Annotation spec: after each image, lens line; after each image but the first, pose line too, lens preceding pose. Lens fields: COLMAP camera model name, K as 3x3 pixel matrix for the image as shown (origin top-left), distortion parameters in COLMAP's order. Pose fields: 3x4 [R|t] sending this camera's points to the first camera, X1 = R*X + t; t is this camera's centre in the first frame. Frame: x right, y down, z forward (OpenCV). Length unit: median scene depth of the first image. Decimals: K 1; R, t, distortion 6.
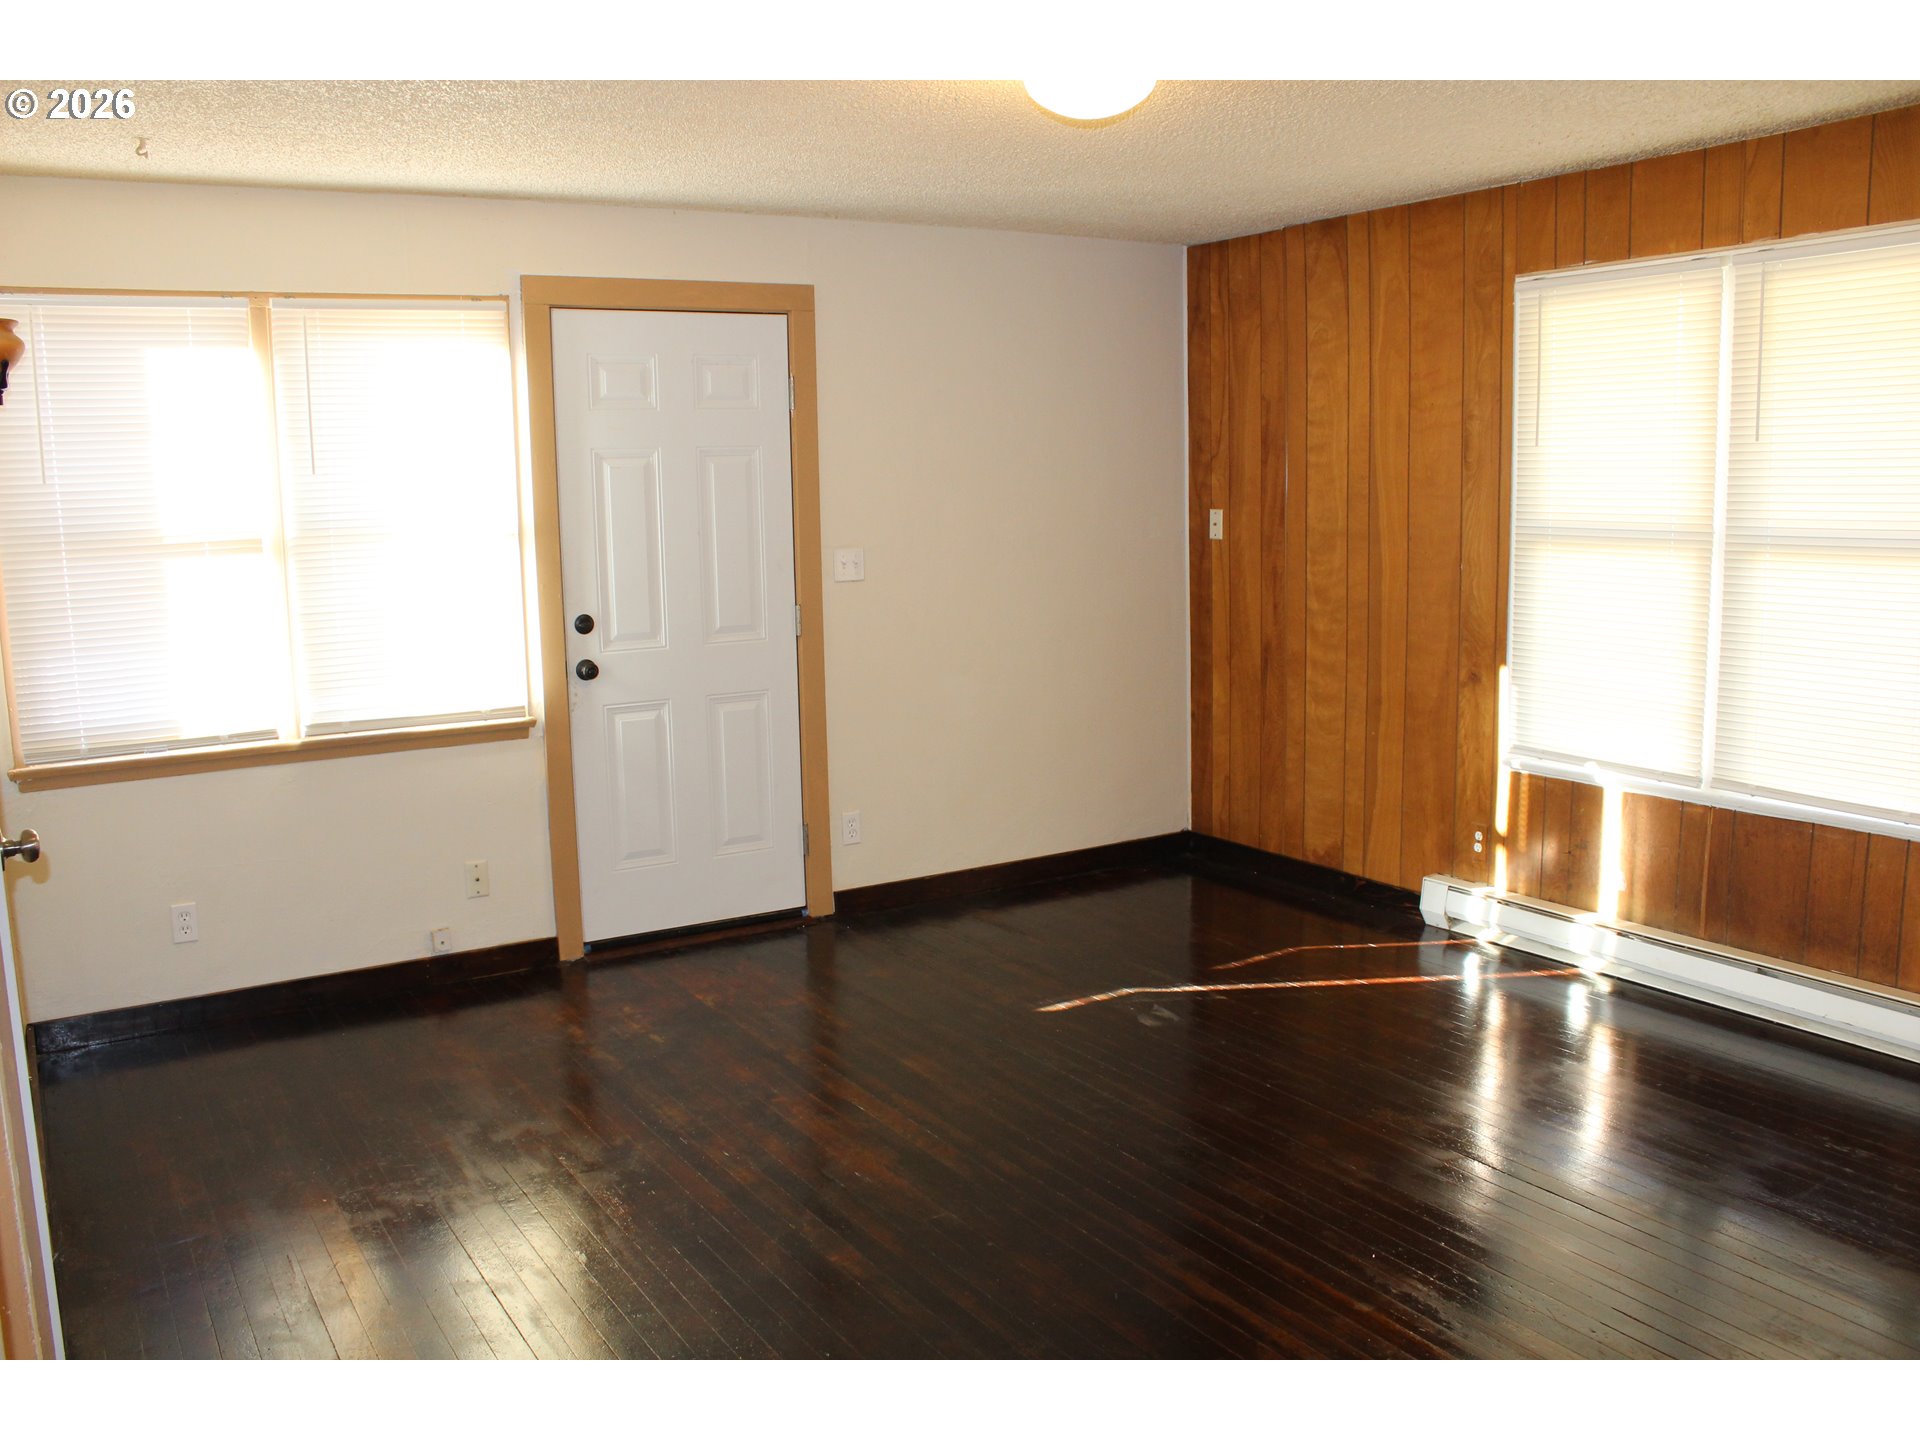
lens RADIAL K [[1617.1, 0, 960.0], [0, 1617.1, 720.0], [0, 0, 1]] dist [-0.116470, 0.013594]
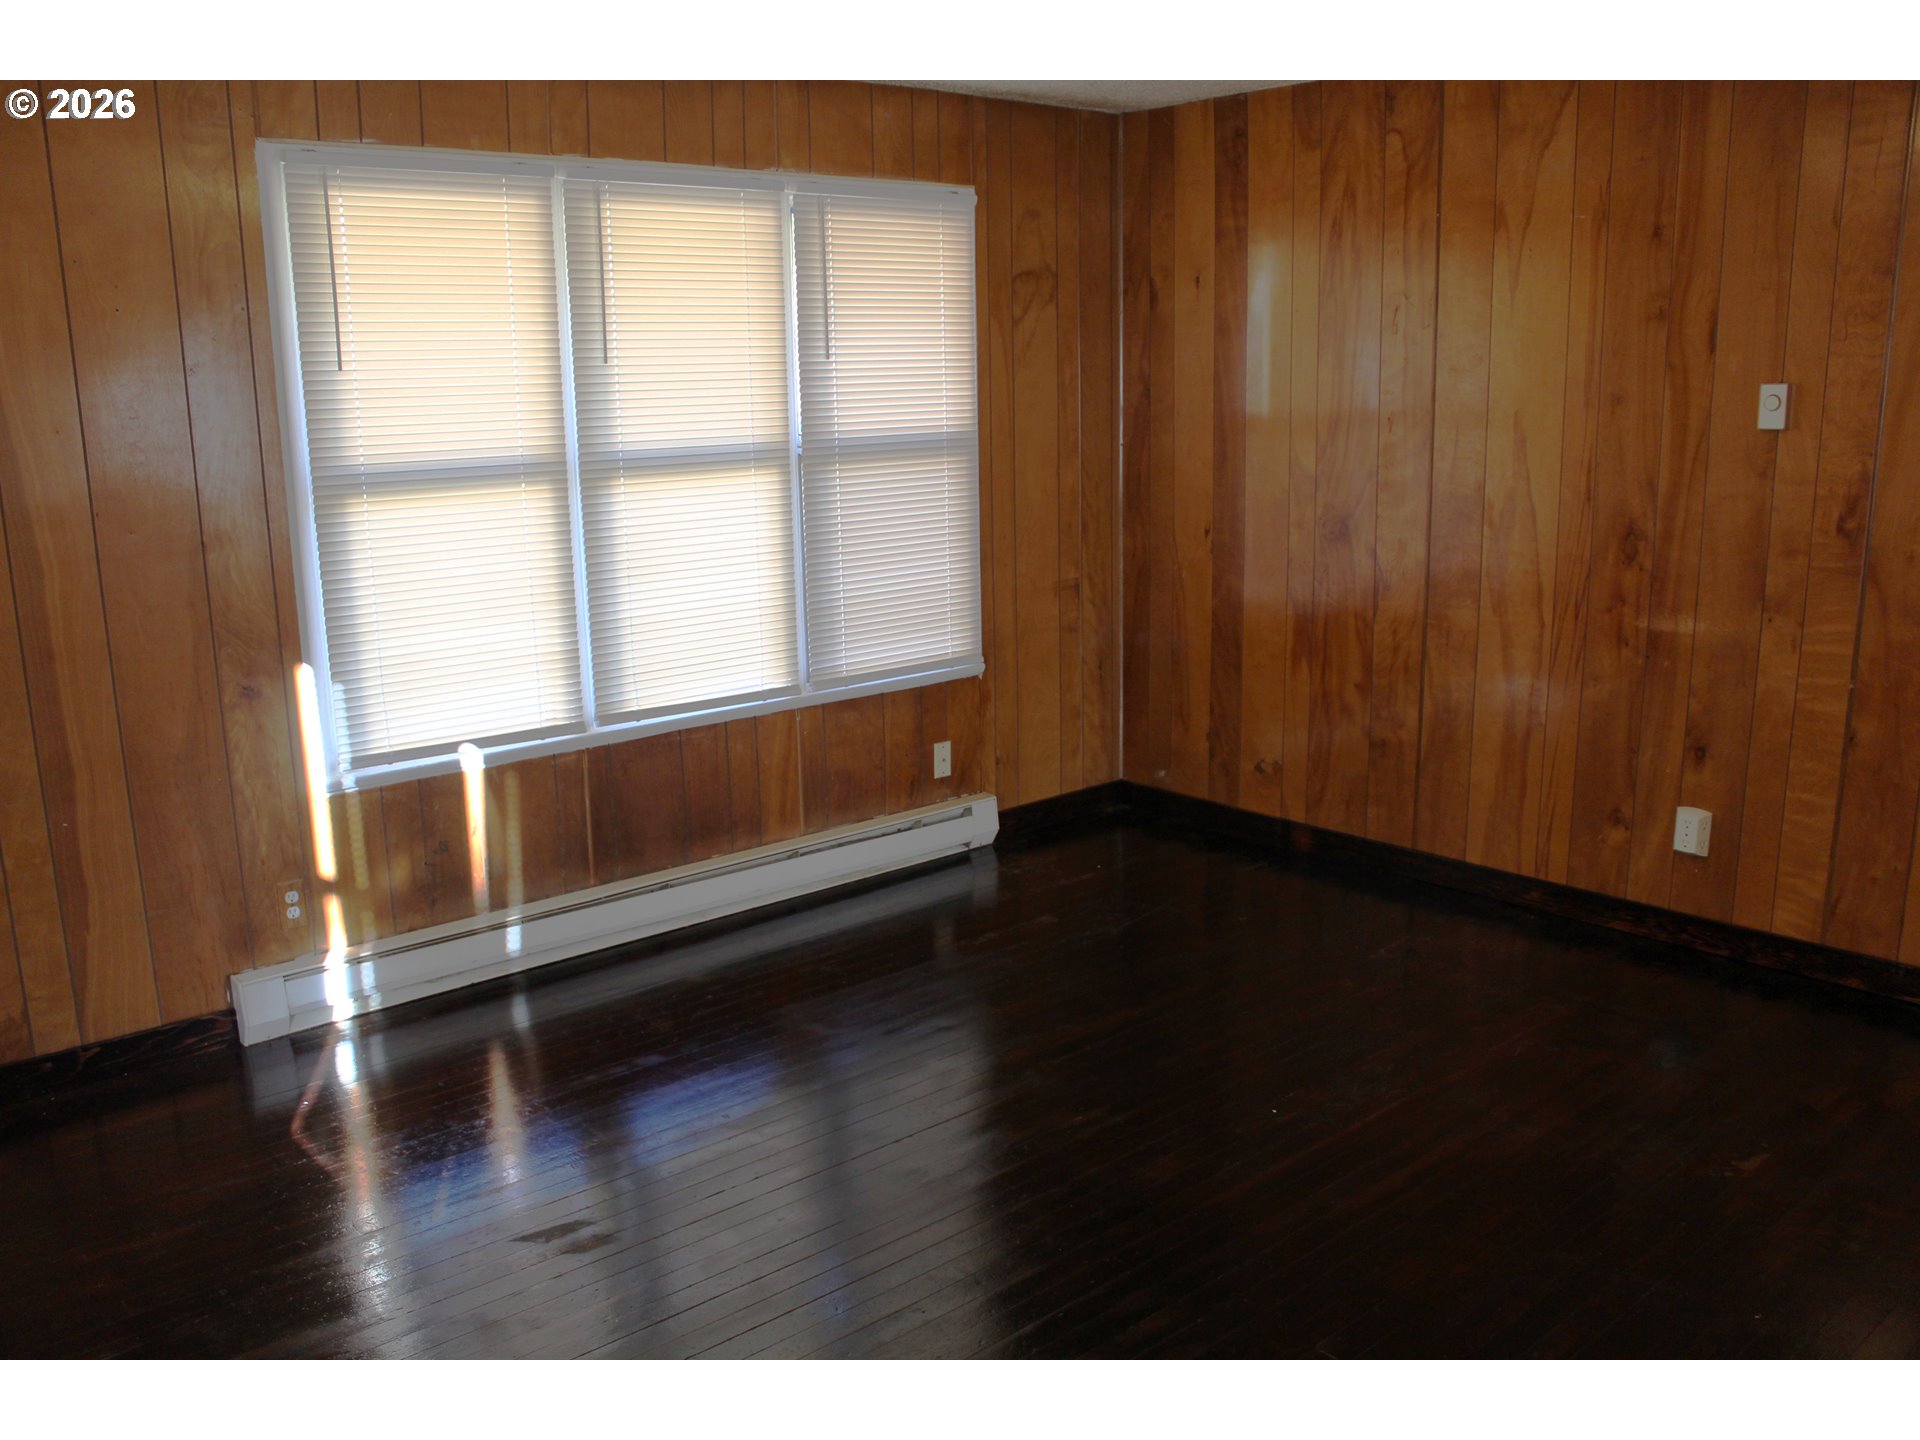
lens RADIAL K [[1617.1, 0, 960.0], [0, 1617.1, 720.0], [0, 0, 1]] dist [-0.116470, 0.013594]
pose [[-0.172059, -0.184000, 0.967750, -0.442885], [0.168596, 0.962405, 0.212959, -0.115556], [-0.970552, 0.199800, -0.134569, 0.800177]]
